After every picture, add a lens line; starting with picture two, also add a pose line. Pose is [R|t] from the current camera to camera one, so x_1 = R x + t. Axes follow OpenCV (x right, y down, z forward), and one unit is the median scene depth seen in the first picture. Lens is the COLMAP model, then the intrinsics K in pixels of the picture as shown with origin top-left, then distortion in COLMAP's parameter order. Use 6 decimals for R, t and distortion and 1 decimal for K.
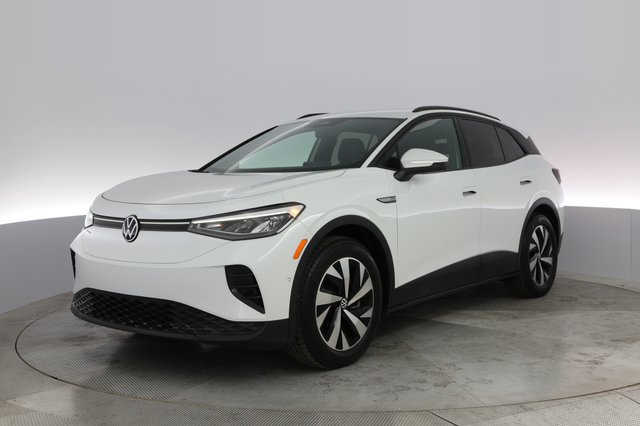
lens RADIAL K [[571.3, 0, 324.4], [0, 571.3, 209.5], [0, 0, 1]] dist [-0.013117, -0.005626]
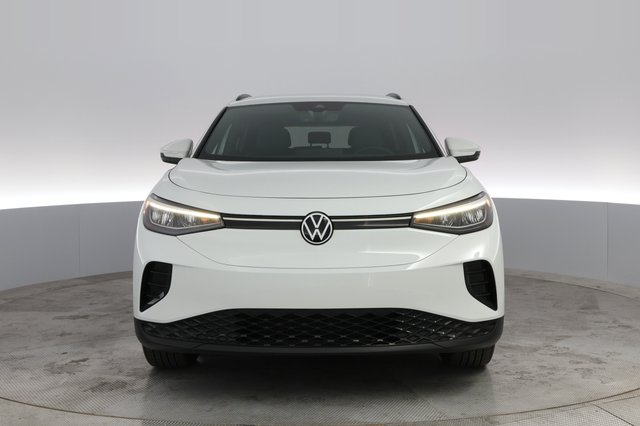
lens RADIAL K [[571.3, 0, 323.6], [0, 571.3, 216.9], [0, 0, 1]] dist [-0.013117, -0.005626]
pose [[0.915611, -0.035992, 0.400450, -0.614257], [0.029013, 0.999303, 0.023479, -0.002038], [-0.401016, -0.009879, 0.916018, 0.217067]]
